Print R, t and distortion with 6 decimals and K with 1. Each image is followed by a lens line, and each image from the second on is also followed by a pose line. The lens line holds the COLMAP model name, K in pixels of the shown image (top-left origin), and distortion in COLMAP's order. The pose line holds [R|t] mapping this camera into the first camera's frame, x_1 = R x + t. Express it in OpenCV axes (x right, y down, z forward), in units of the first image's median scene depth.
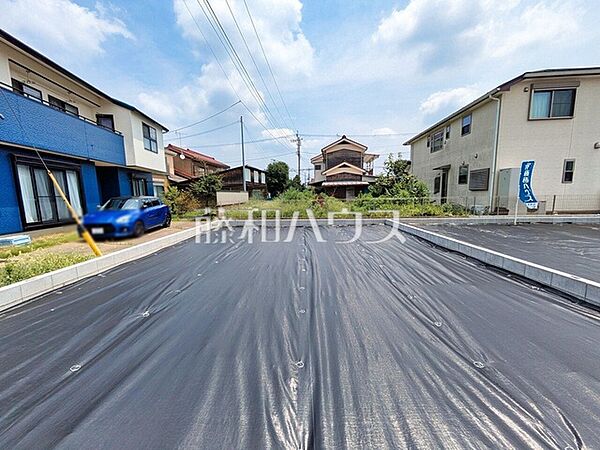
lens RADIAL K [[243.3, 0, 300.0], [0, 243.3, 225.0], [0, 0, 1]] dist [0.003176, 0.000457]
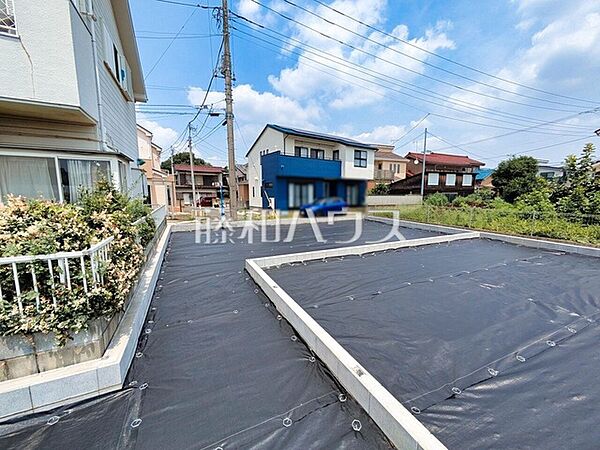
lens RADIAL K [[237.2, 0, 300.0], [0, 237.2, 225.0], [0, 0, 1]] dist [-0.001815, -0.000131]
pose [[0.444686, 0.139927, -0.884689, 0.624143], [-0.124651, 0.987778, 0.093577, -0.037291], [0.886970, 0.068665, 0.456693, 0.008005]]
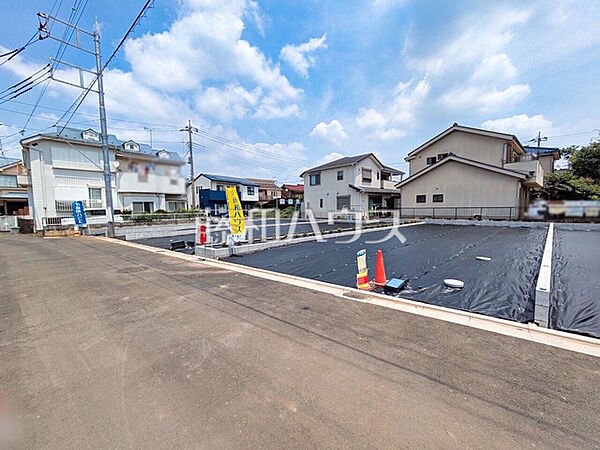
lens RADIAL K [[243.3, 0, 300.0], [0, 243.3, 225.0], [0, 0, 1]] dist [0.003176, 0.000457]
pose [[0.717914, 0.059369, -0.693596, 2.096728], [-0.090141, 0.995896, -0.008057, 0.045660], [0.690271, 0.068305, 0.720319, -0.800463]]
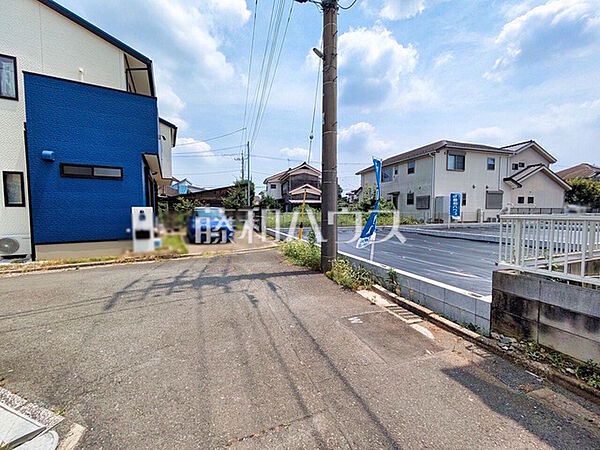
lens RADIAL K [[243.3, 0, 300.0], [0, 243.3, 225.0], [0, 0, 1]] dist [0.003176, 0.000457]
pose [[0.931055, -0.002383, 0.364872, -0.514535], [0.028363, 0.997426, -0.065861, 0.040095], [-0.363776, 0.071668, 0.928725, -0.162005]]
